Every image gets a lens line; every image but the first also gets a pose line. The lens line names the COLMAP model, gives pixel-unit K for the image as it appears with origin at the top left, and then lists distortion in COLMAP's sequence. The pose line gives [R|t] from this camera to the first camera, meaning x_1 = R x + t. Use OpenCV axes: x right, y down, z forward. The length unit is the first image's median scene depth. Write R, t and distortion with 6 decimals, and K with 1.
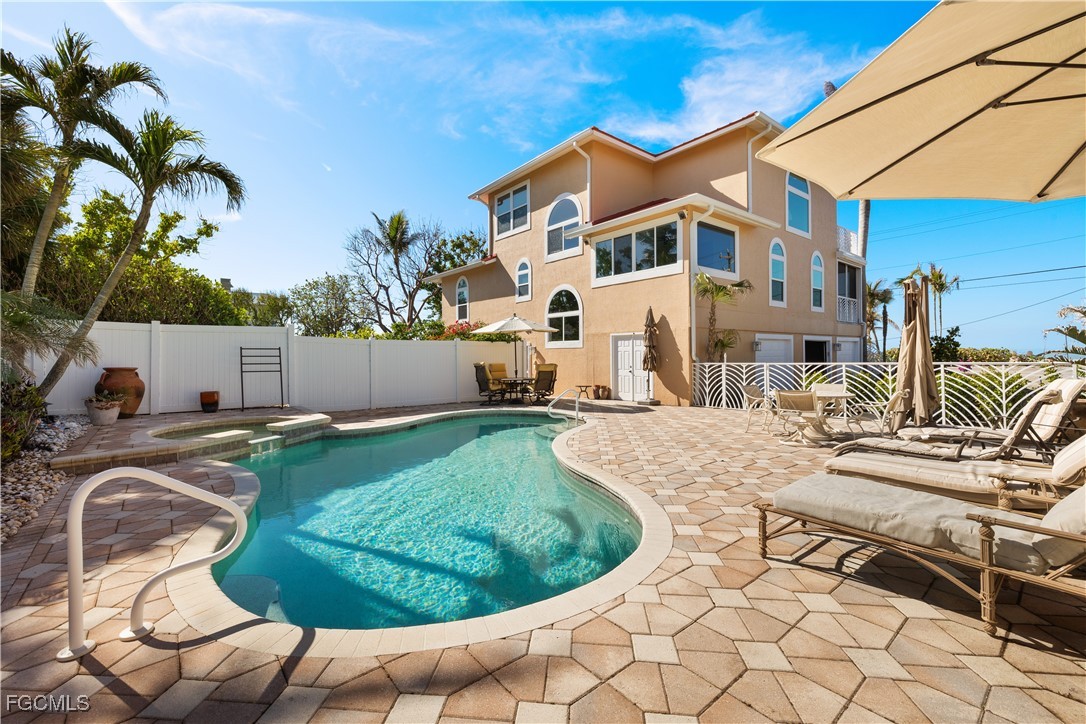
lens RADIAL K [[463.9, 0, 547.3], [0, 463.9, 352.0], [0, 0, 1]] dist [0.003496, -0.000608]
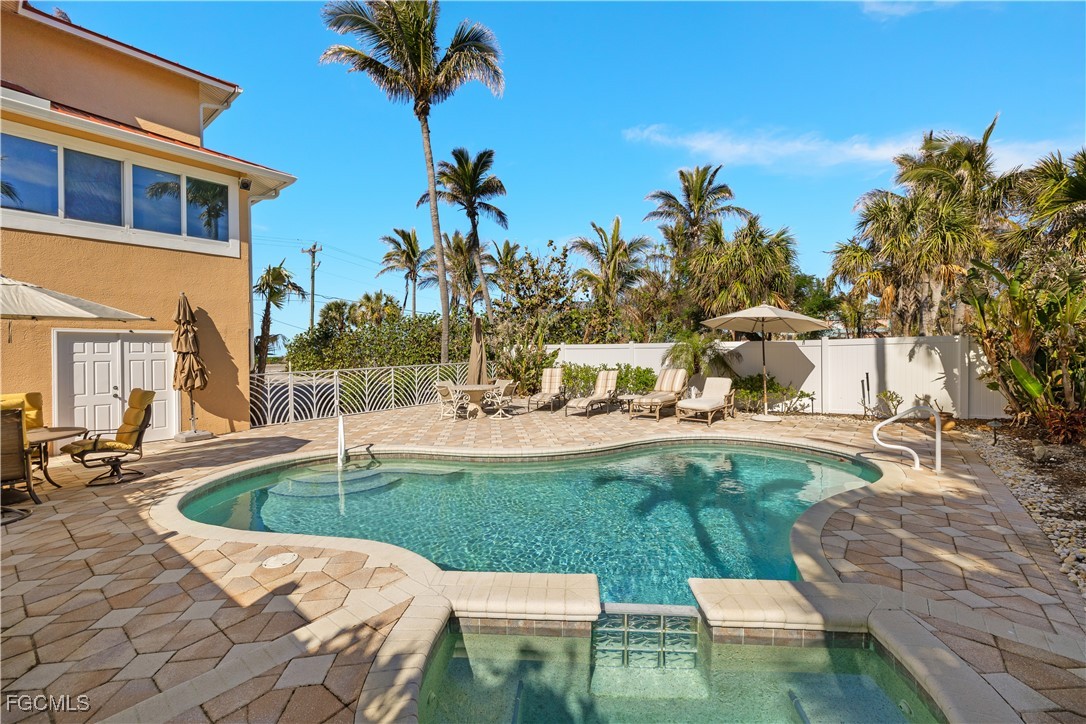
lens RADIAL K [[463.9, 0, 546.2], [0, 463.9, 358.0], [0, 0, 1]] dist [0.003496, -0.000608]
pose [[-0.223743, 0.000156, 0.974648, -0.568150], [0.017489, 0.999840, 0.003854, 0.002333], [-0.974491, 0.017908, -0.223710, 0.670827]]
